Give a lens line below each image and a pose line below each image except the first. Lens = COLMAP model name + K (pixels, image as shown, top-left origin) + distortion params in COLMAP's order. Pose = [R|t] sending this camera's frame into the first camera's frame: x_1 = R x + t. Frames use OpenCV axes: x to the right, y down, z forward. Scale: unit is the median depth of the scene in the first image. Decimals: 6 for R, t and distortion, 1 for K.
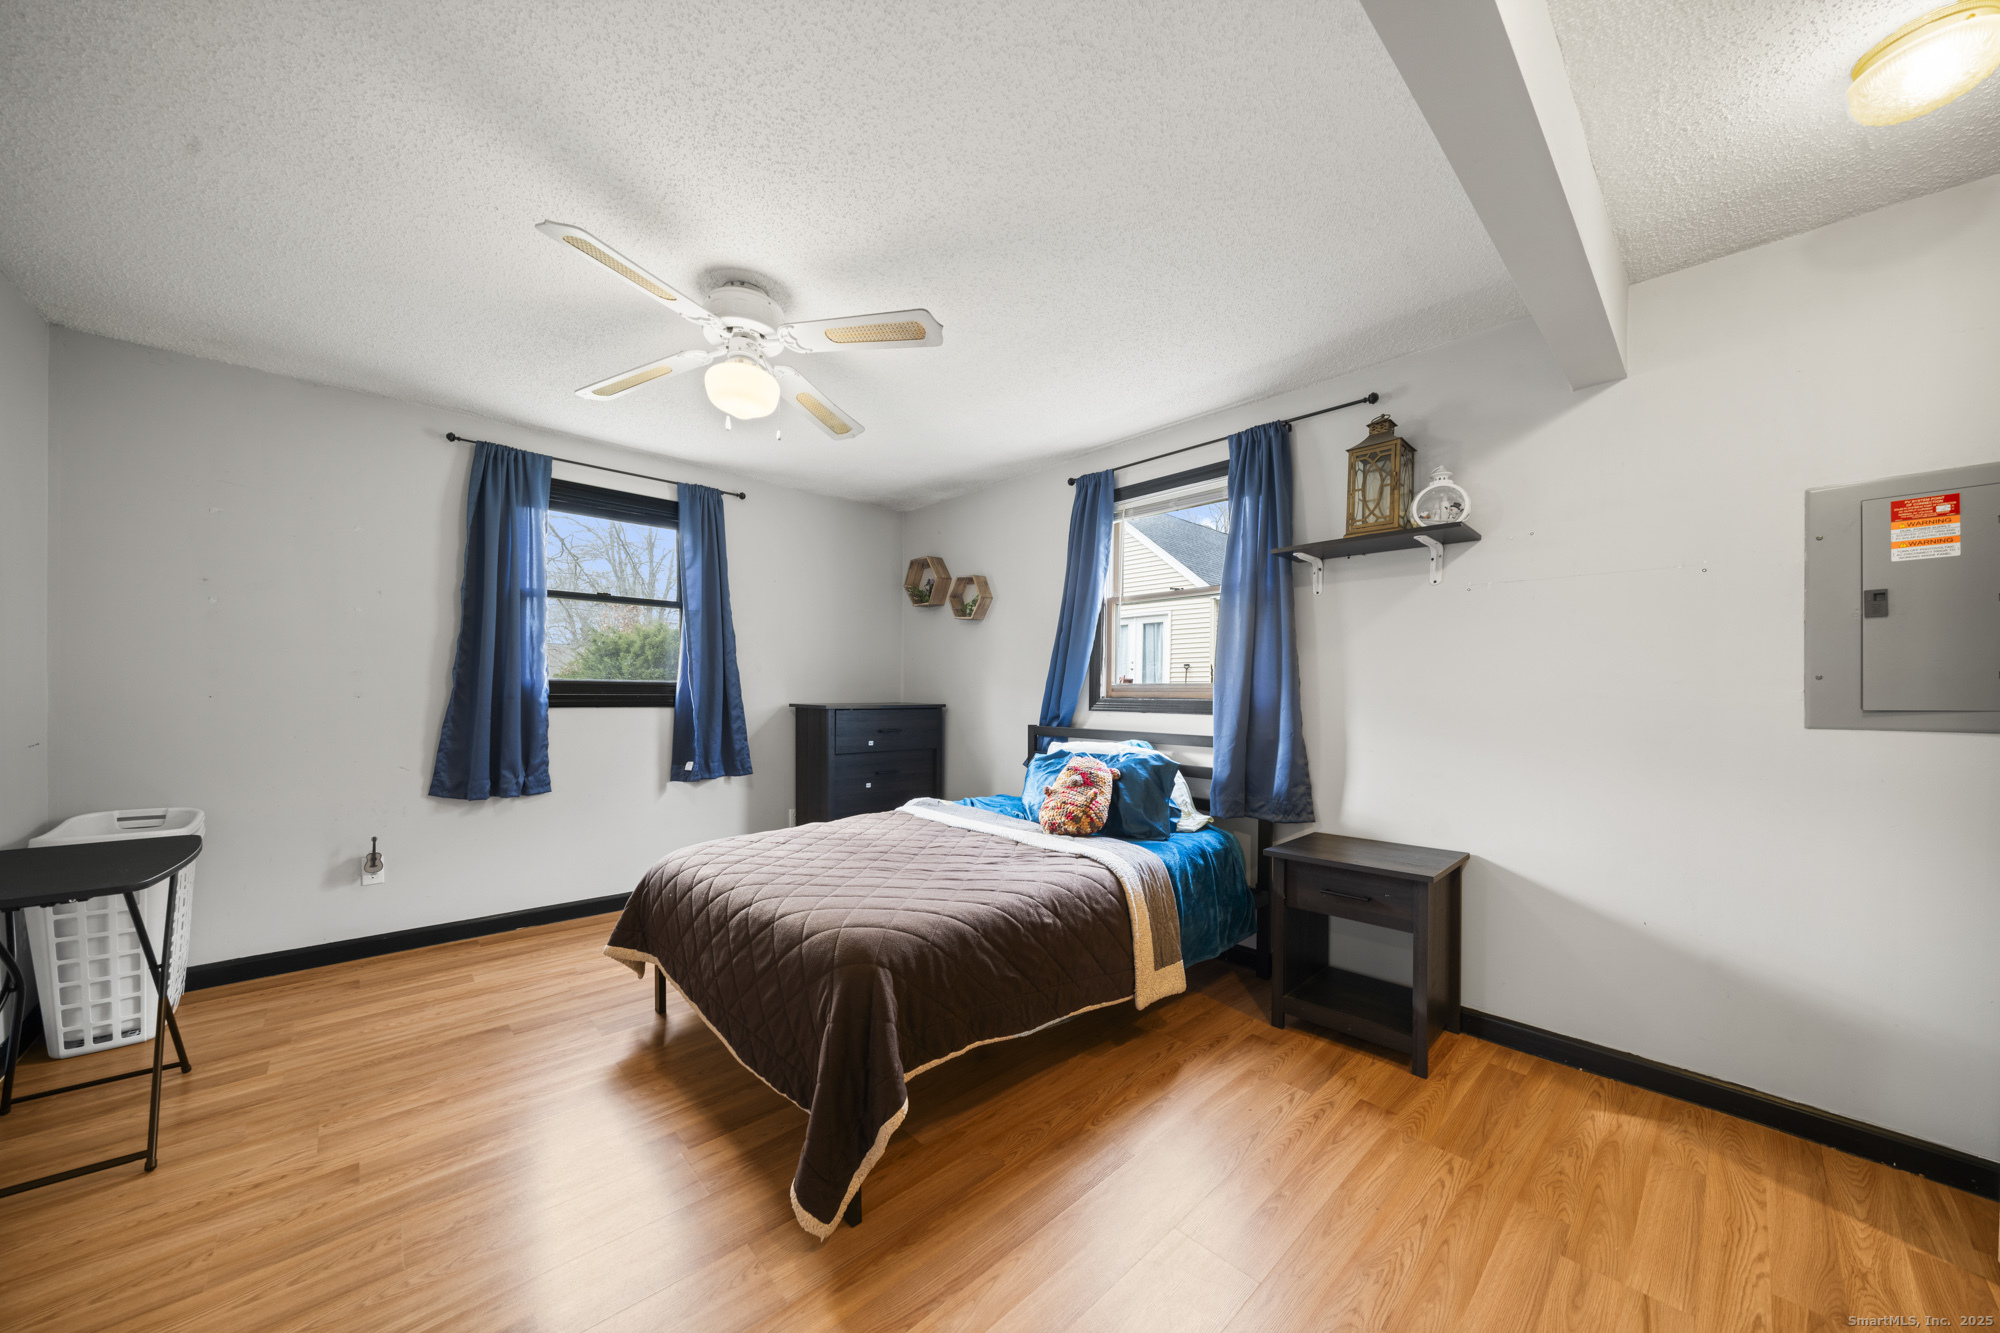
lens RADIAL K [[701.9, 0, 997.6], [0, 701.9, 692.2], [0, 0, 1]] dist [-0.000403, -0.000072]
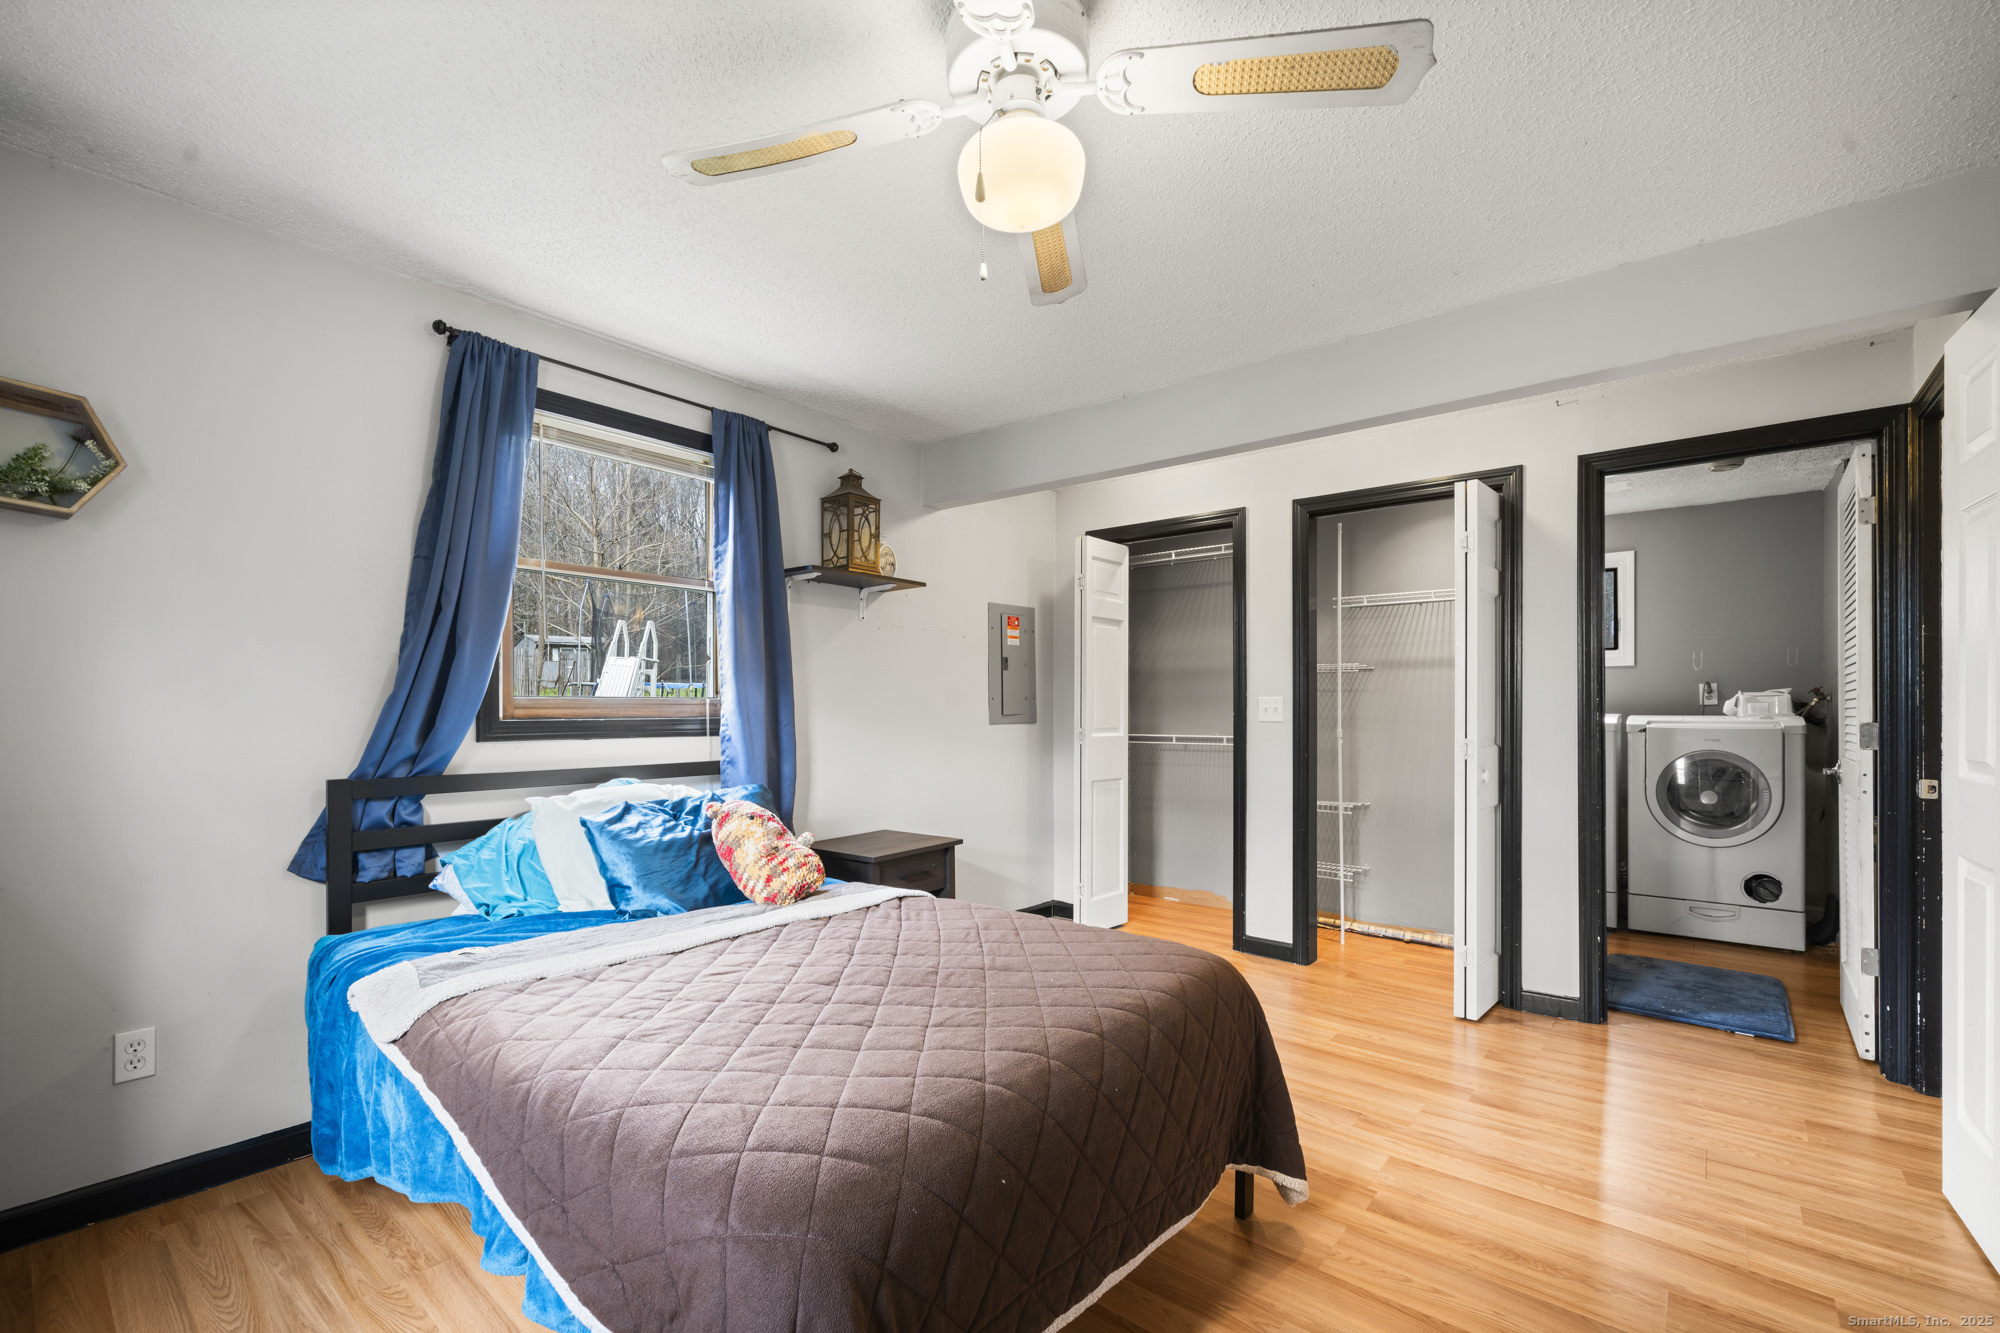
lens RADIAL K [[845.5, 0, 998.6], [0, 845.5, 698.8], [0, 0, 1]] dist [-0.000464, -0.000032]
pose [[-0.122747, 0.002724, 0.992434, -0.741542], [-0.000172, 0.999996, -0.002766, -0.009090], [-0.992438, -0.000510, -0.122746, 0.794842]]
